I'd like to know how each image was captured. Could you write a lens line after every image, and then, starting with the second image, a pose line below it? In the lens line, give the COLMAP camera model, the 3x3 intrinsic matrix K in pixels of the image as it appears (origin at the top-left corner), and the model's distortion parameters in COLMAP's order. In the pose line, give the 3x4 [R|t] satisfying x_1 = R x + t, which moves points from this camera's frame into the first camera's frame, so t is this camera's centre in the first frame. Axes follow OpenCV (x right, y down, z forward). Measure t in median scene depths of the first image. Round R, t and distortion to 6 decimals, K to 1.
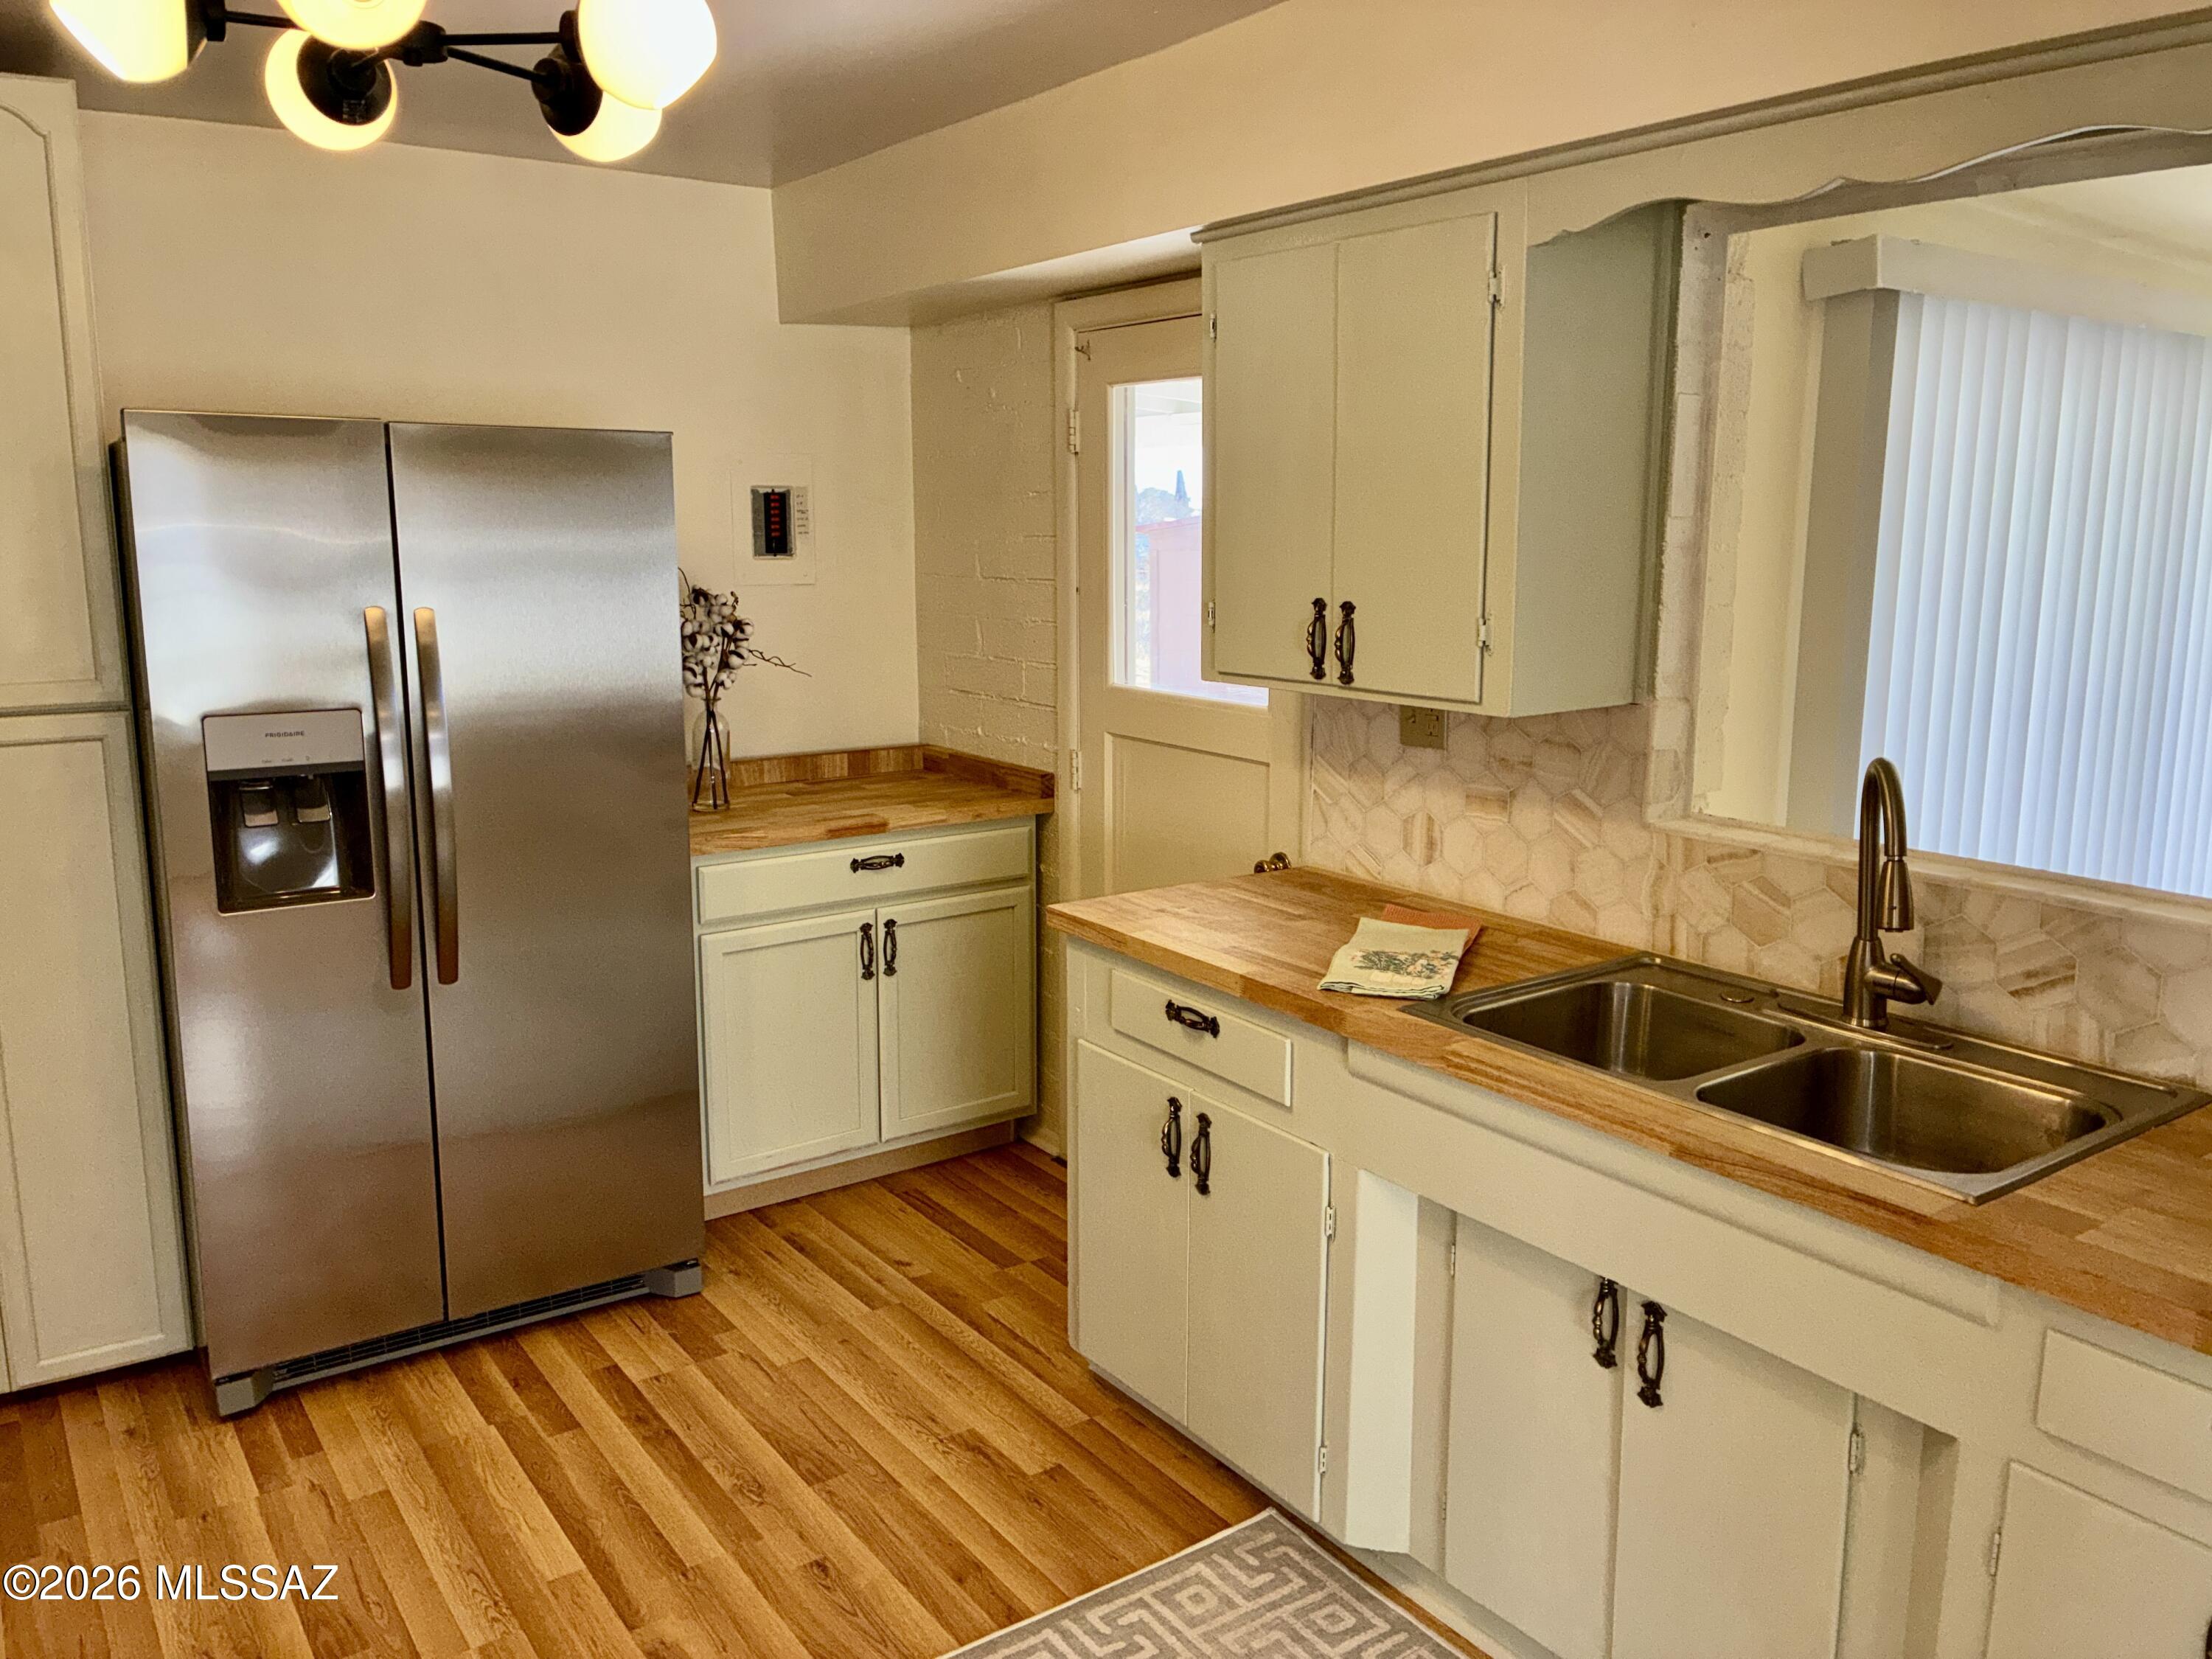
lens RADIAL K [[1671.0, 0, 1117.9], [0, 1671.0, 812.5], [0, 0, 1]] dist [0.052783, -0.064429]
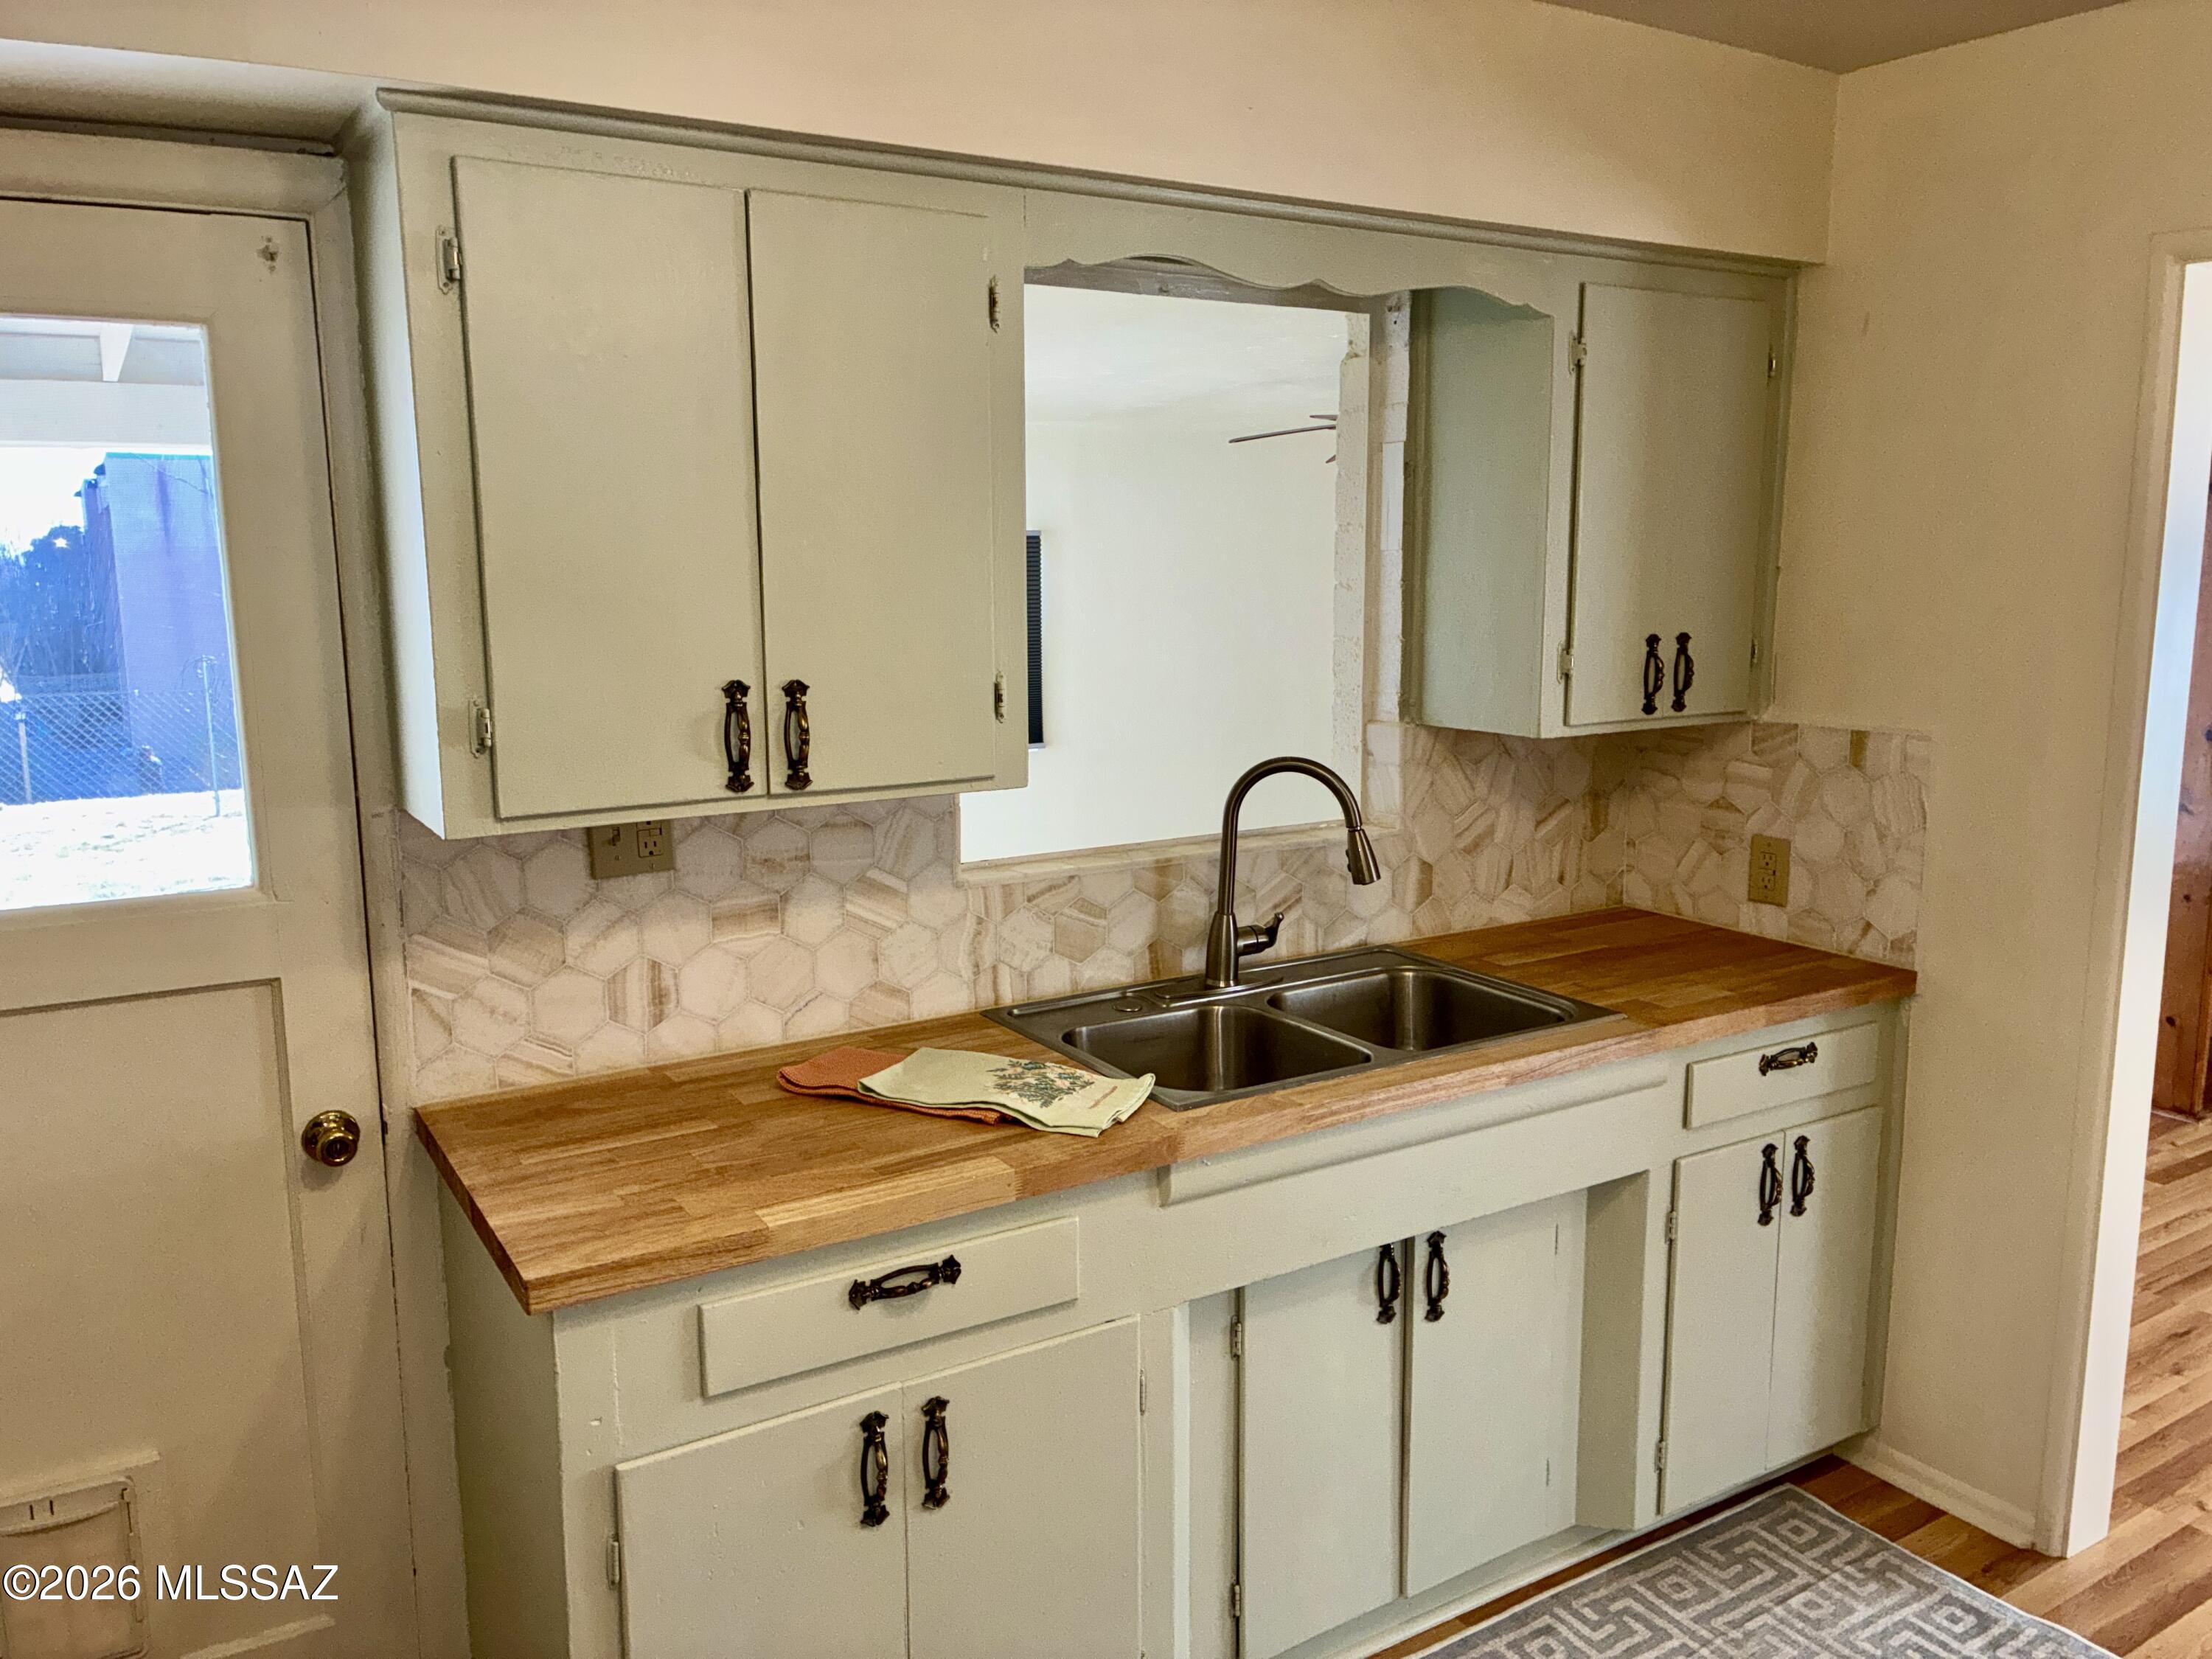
lens RADIAL K [[1671.0, 0, 1085.5], [0, 1671.0, 816.5], [0, 0, 1]] dist [0.052783, -0.064429]
pose [[0.072963, -0.156774, 0.984936, -0.600863], [0.185726, 0.972429, 0.141025, -0.148330], [-0.979889, 0.172639, 0.100068, 0.808434]]
